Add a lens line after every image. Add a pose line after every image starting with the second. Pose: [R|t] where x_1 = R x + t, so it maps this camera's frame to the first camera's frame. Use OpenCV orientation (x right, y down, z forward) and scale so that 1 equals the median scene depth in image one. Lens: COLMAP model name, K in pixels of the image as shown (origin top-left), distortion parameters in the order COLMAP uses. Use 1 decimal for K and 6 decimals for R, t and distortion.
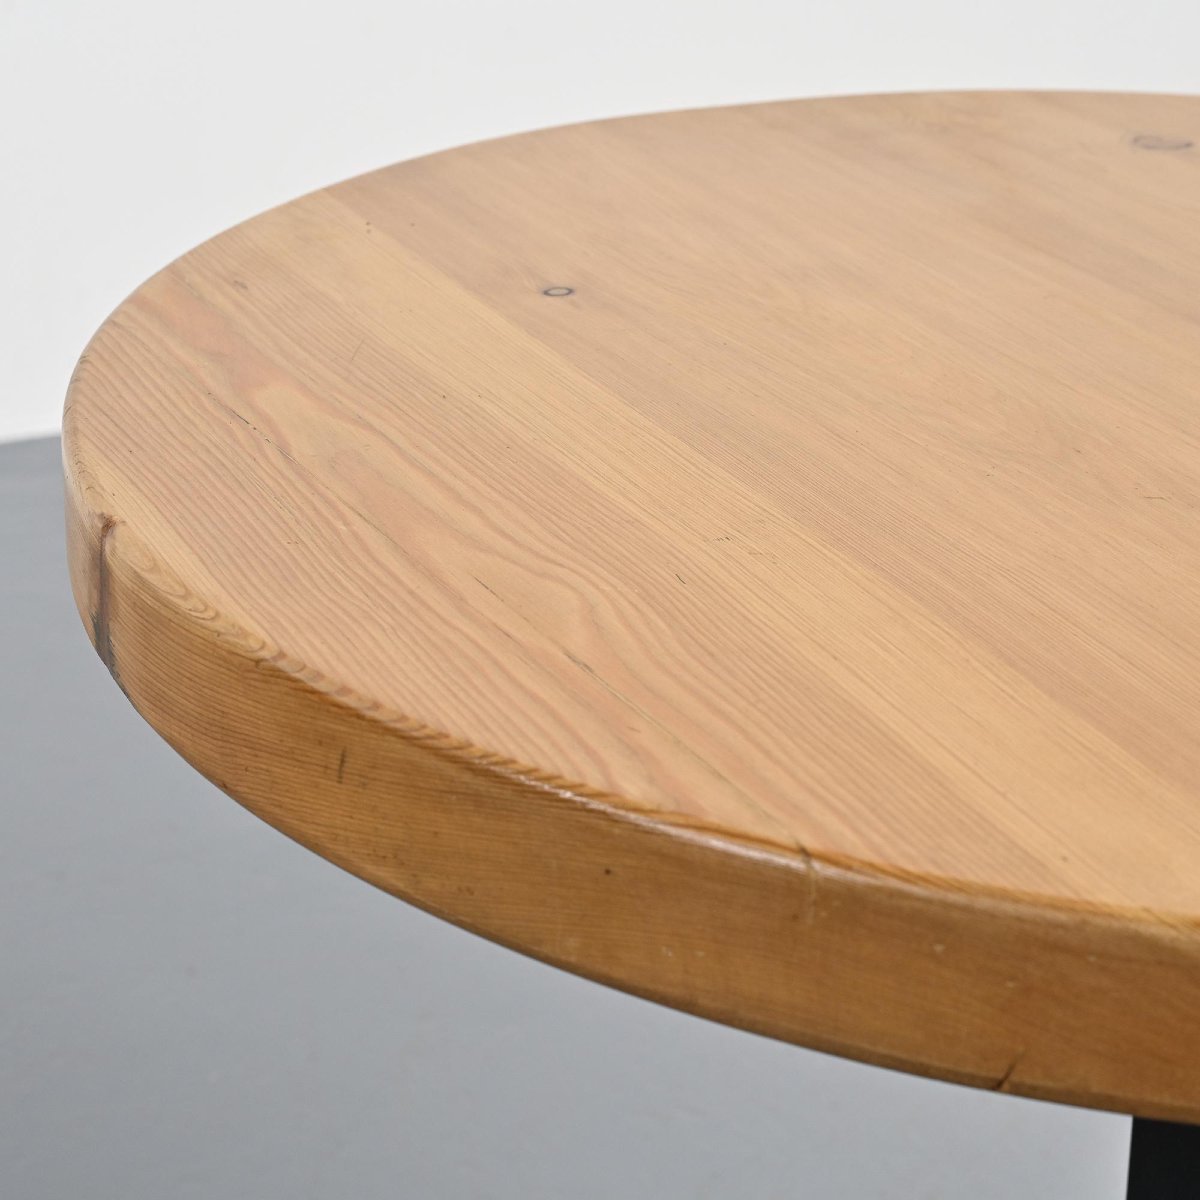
lens RADIAL K [[3298.0, 0, 600.1], [0, 3298.0, 599.4], [0, 0, 1]] dist [-0.047818, 0.000000]
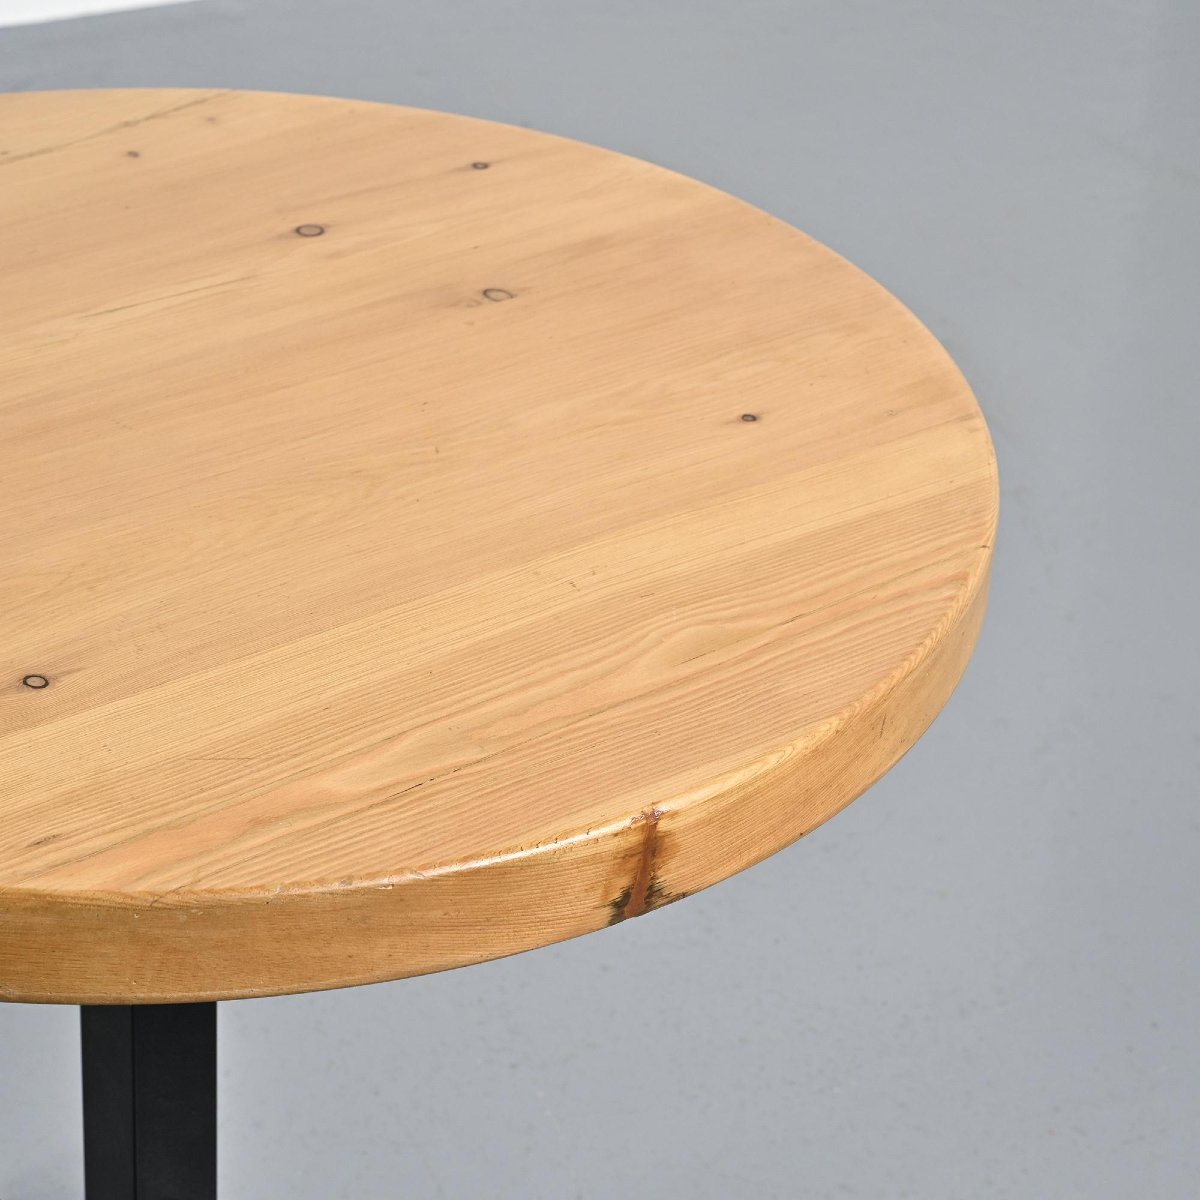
lens RADIAL K [[3484.4, 0, 596.3], [0, 3484.4, 599.9], [0, 0, 1]] dist [0.000972, 0.000000]
pose [[-0.236095, -0.515563, 0.823684, -1.381243], [0.301280, 0.767039, 0.566464, -0.982675], [-0.923845, 0.381899, -0.025765, 1.092388]]
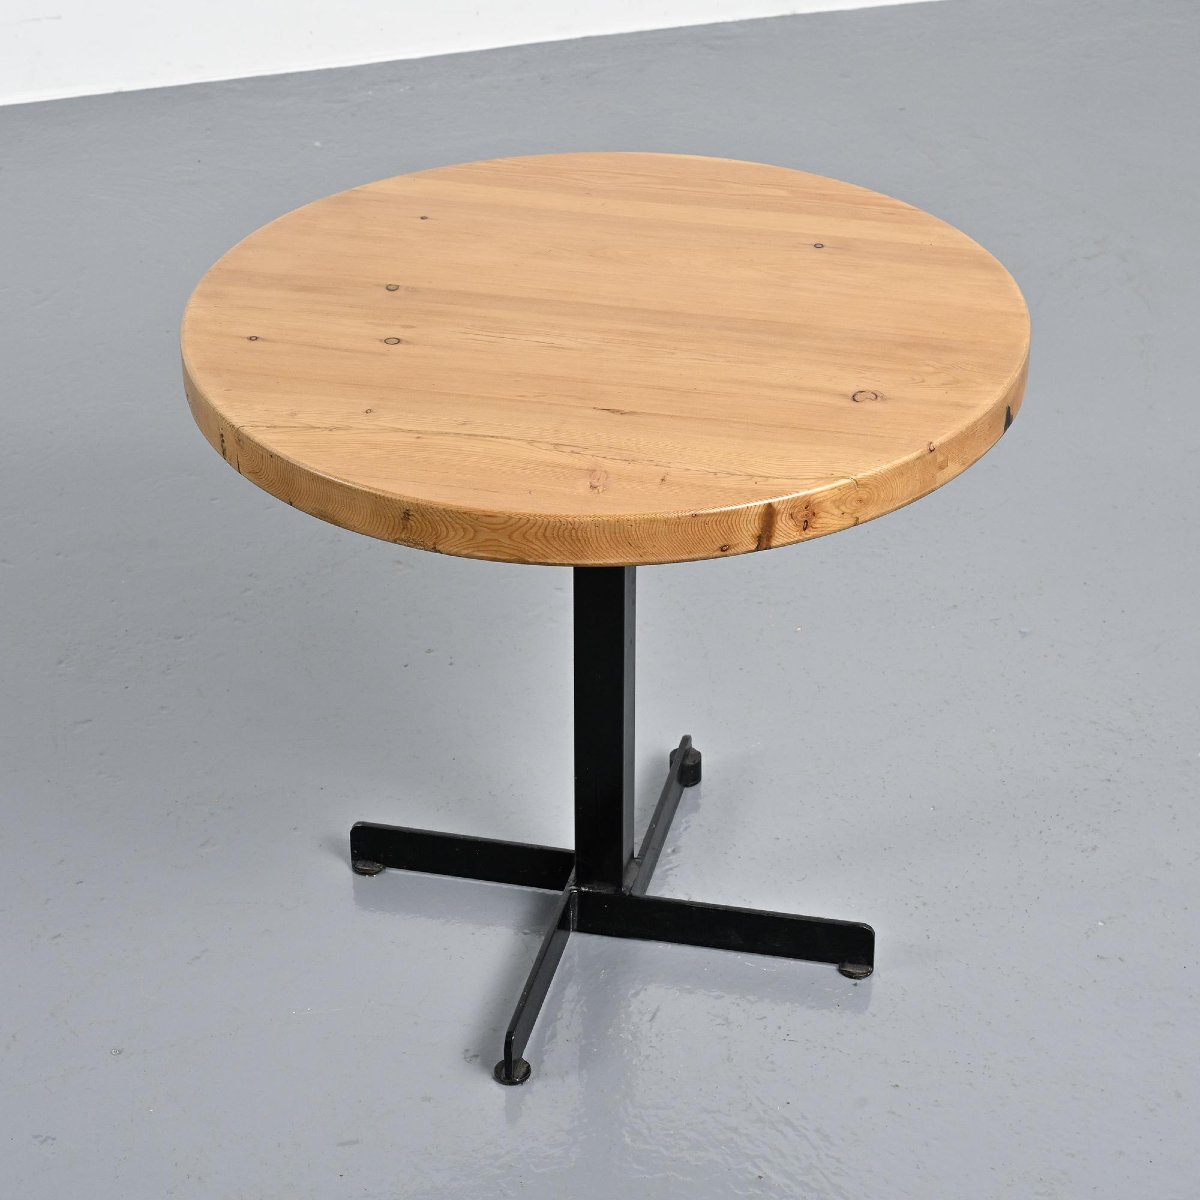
lens RADIAL K [[2981.9, 0, 607.5], [0, 2981.9, 599.8], [0, 0, 1]] dist [-0.041518, 0.000000]
pose [[-0.631817, 0.383703, -0.673483, 2.552298], [-0.292483, 0.686627, 0.665580, -2.015719], [0.717817, 0.617507, -0.321596, 2.460682]]
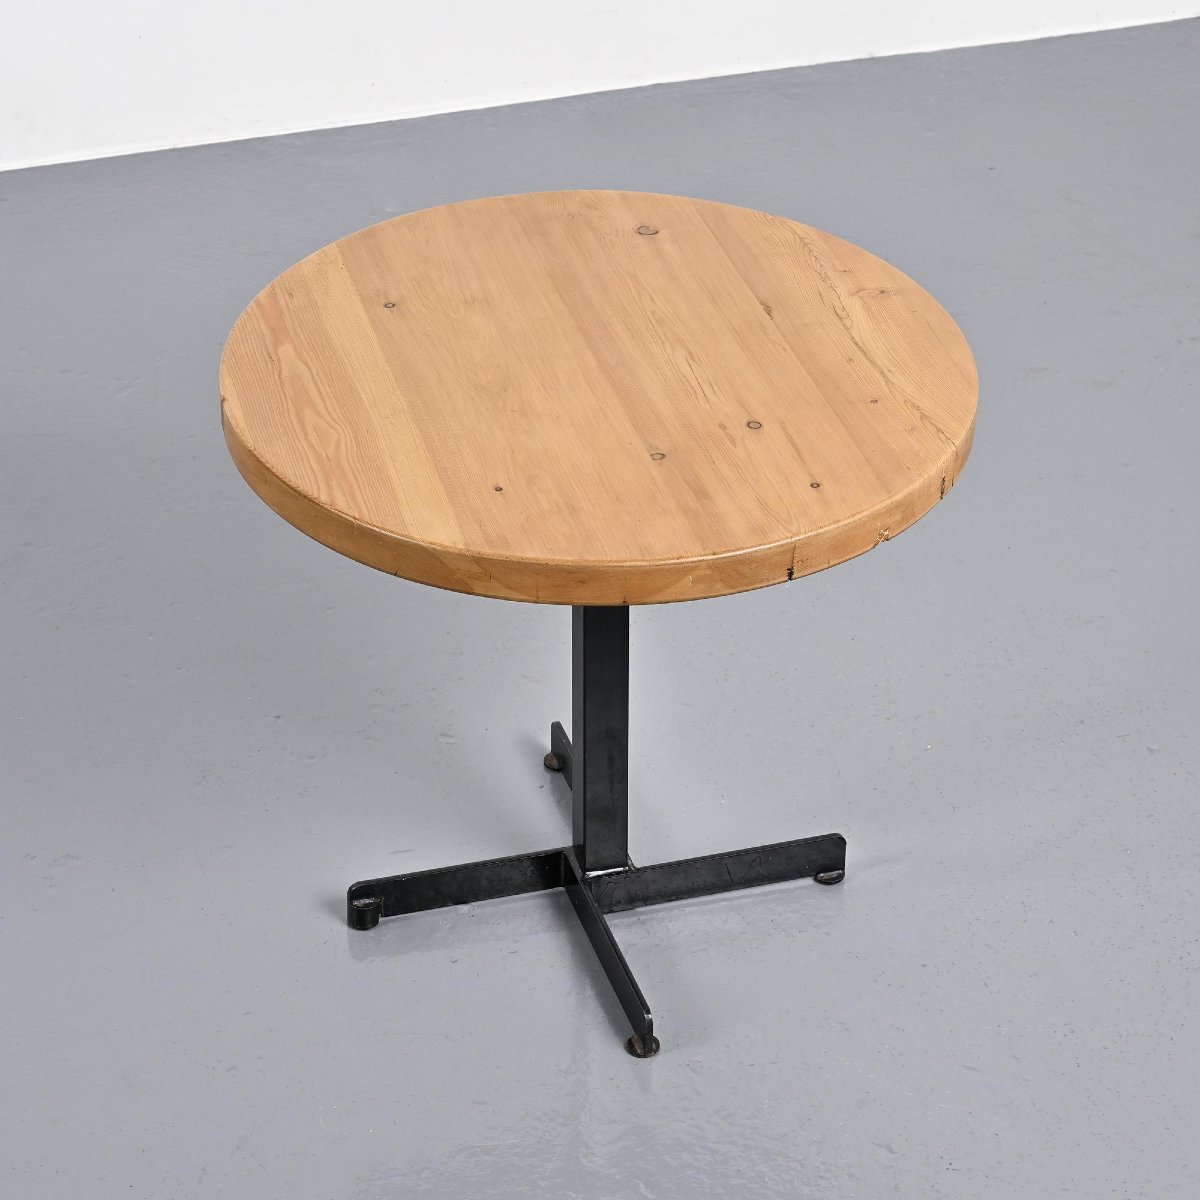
lens RADIAL K [[3484.4, 0, 599.2], [0, 3484.4, 600.8], [0, 0, 1]] dist [0.000972, 0.000000]
pose [[0.985419, 0.084104, -0.147907, 0.903070], [-0.054609, 0.979635, 0.193218, -0.608742], [0.161146, -0.182323, 0.969943, -2.883453]]
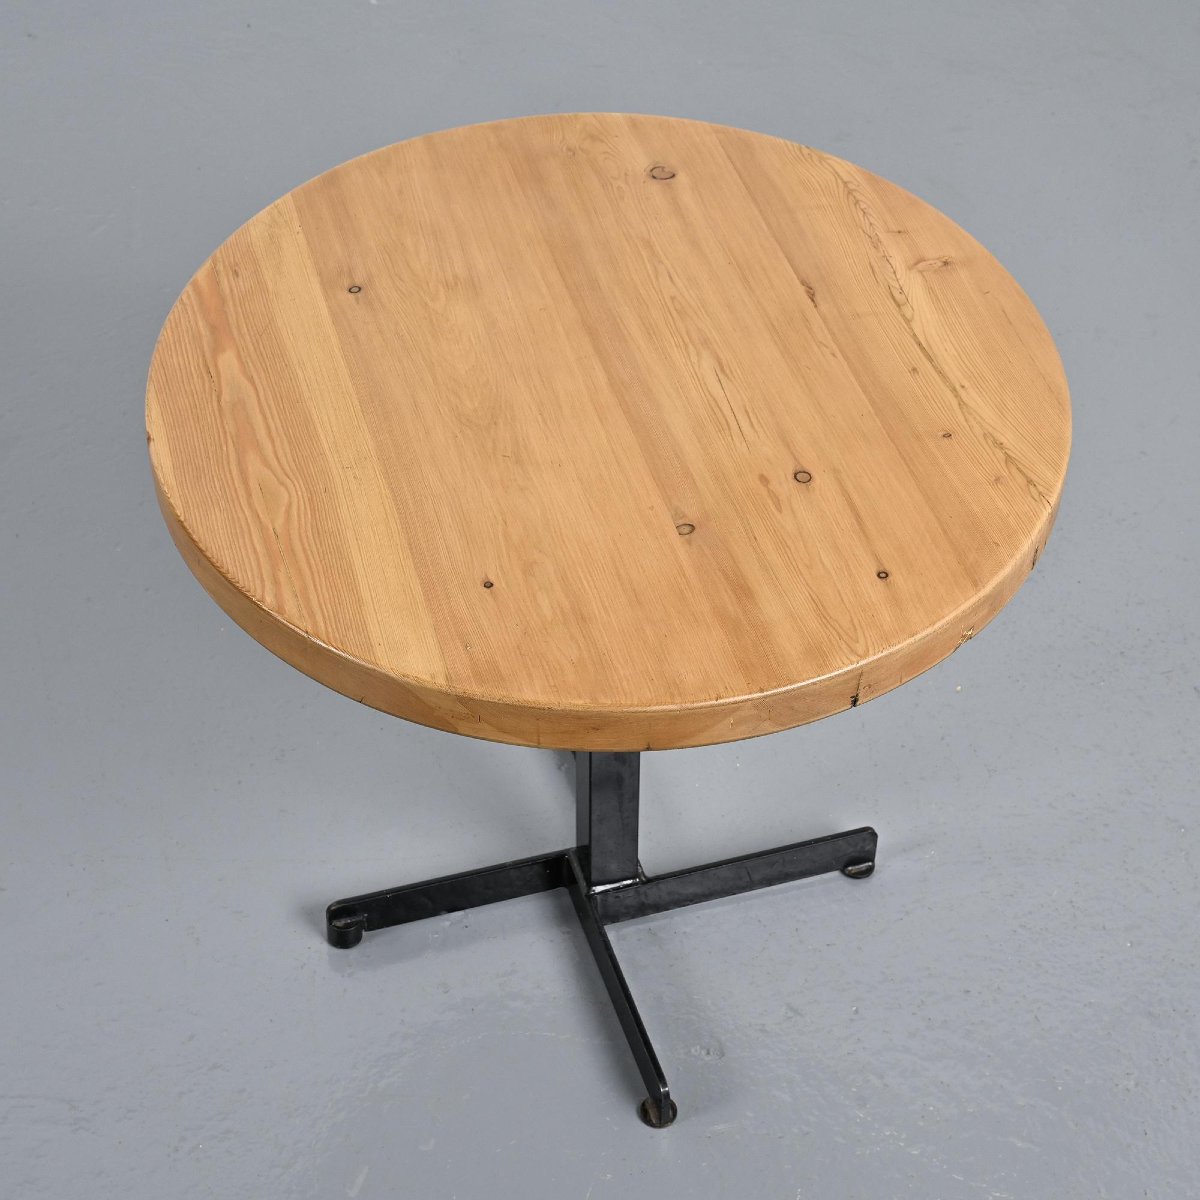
lens RADIAL K [[2602.1, 0, 605.2], [0, 2602.1, 604.1], [0, 0, 1]] dist [-0.005531, 0.000000]
pose [[0.987533, 0.105768, -0.116583, 0.579299], [-0.054150, 0.923683, 0.379311, -0.846327], [0.147804, -0.368270, 0.917895, -1.213278]]
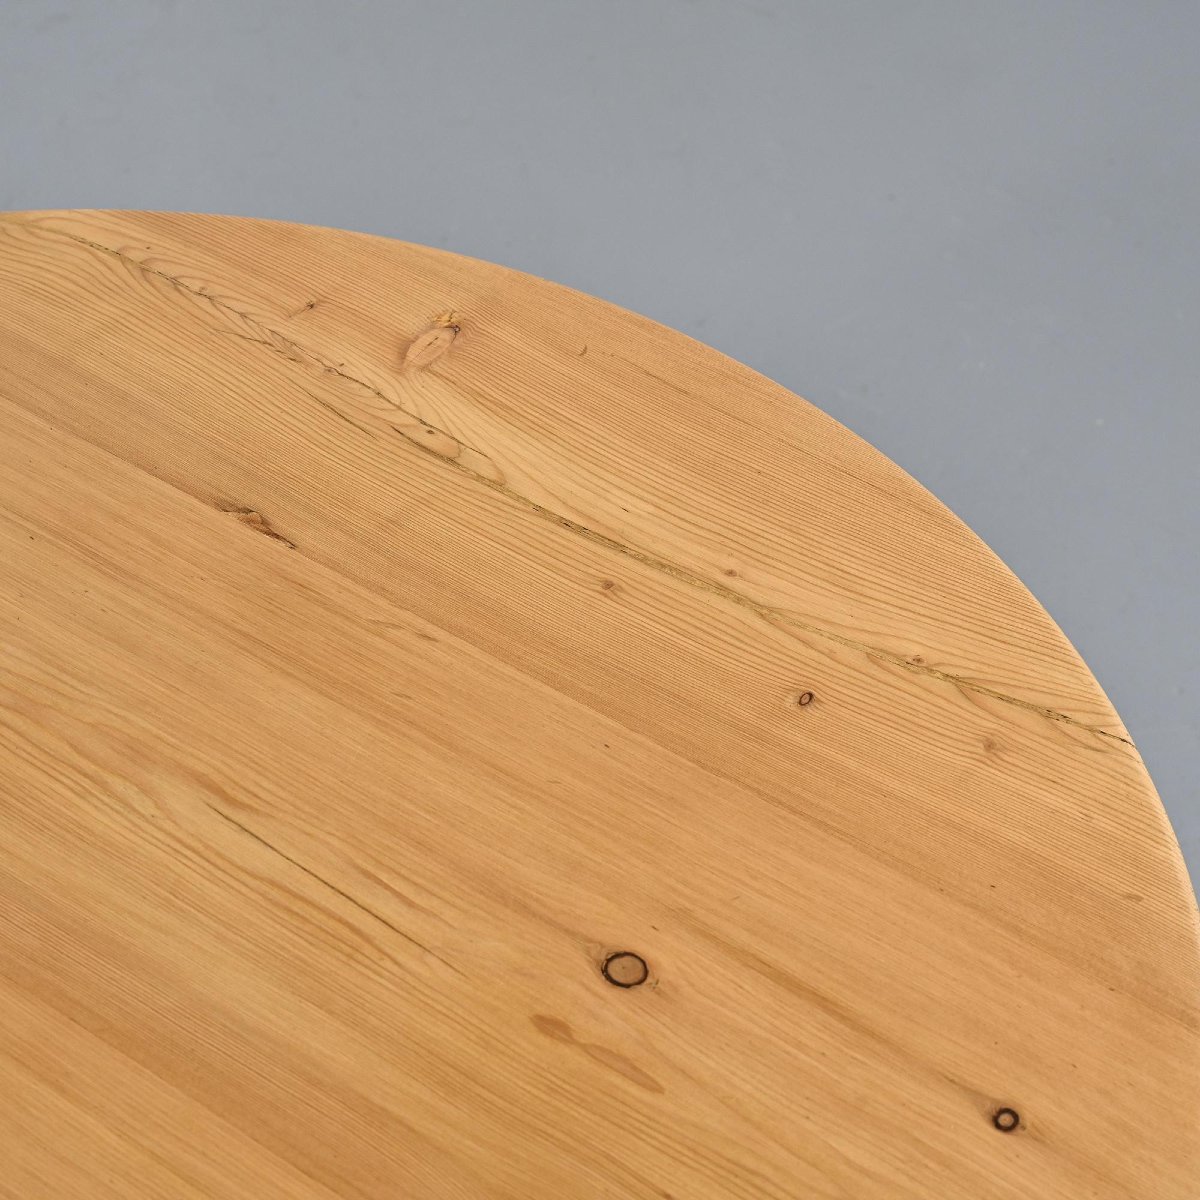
lens RADIAL K [[2904.4, 0, 621.2], [0, 2904.4, 588.6], [0, 0, 1]] dist [-0.022162, 0.000000]
pose [[0.877640, -0.344974, 0.332778, 0.157997], [0.189300, 0.887293, 0.420566, -0.606372], [-0.440356, -0.306111, 0.844028, 0.259614]]
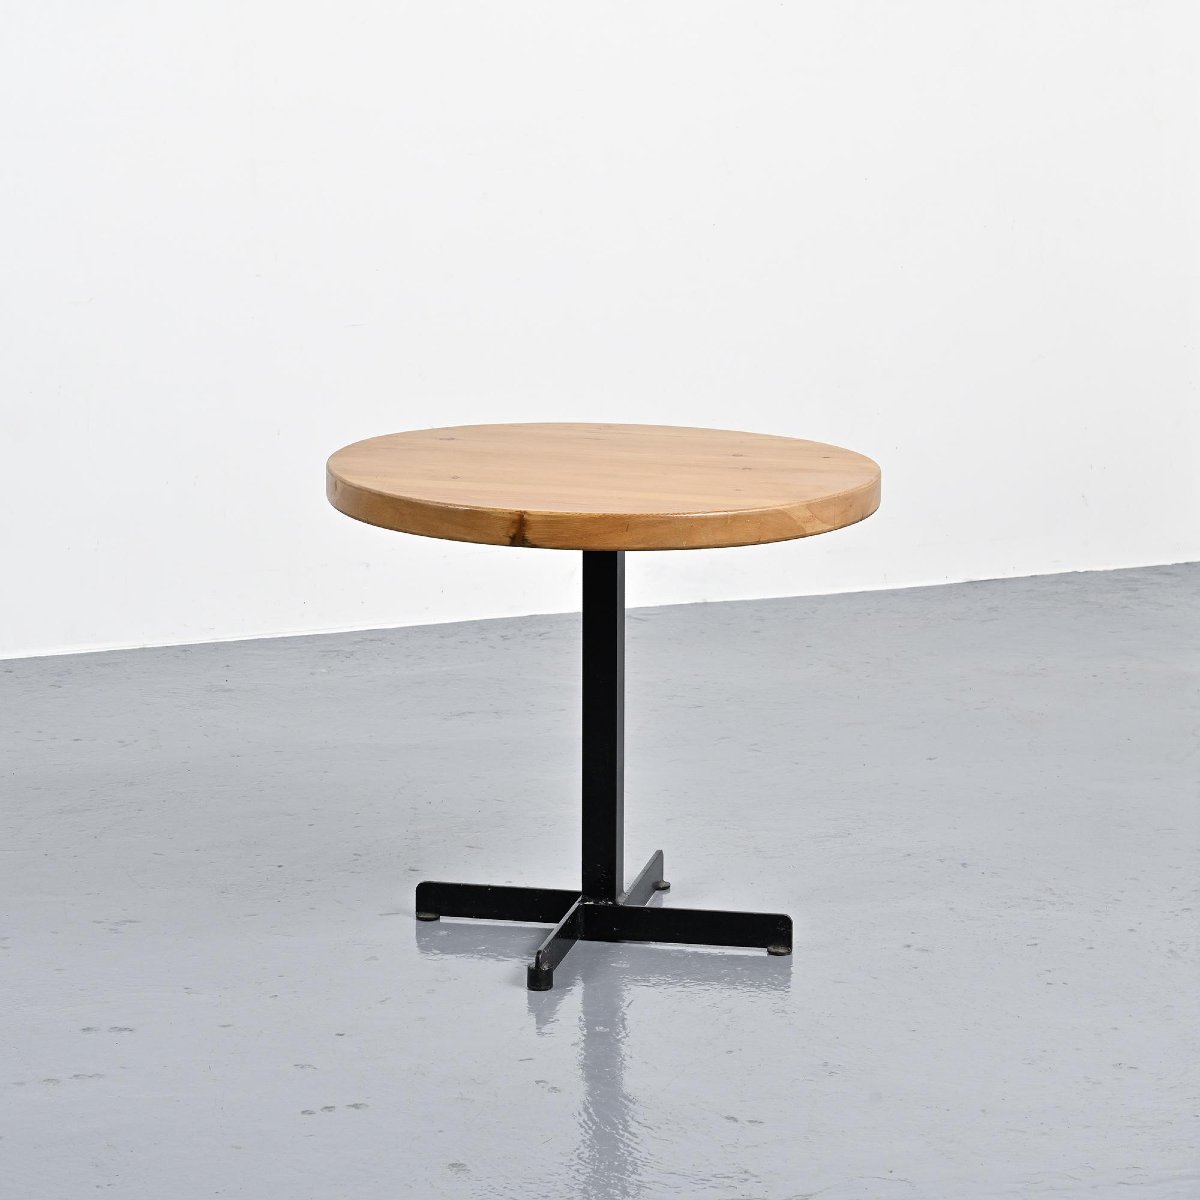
lens RADIAL K [[3484.4, 0, 599.4], [0, 3484.4, 597.5], [0, 0, 1]] dist [0.000972, 0.000000]
pose [[0.623393, -0.180522, 0.760785, -4.187121], [0.292098, 0.956308, -0.012431, 0.203076], [-0.725300, 0.229973, 0.648885, -2.467116]]
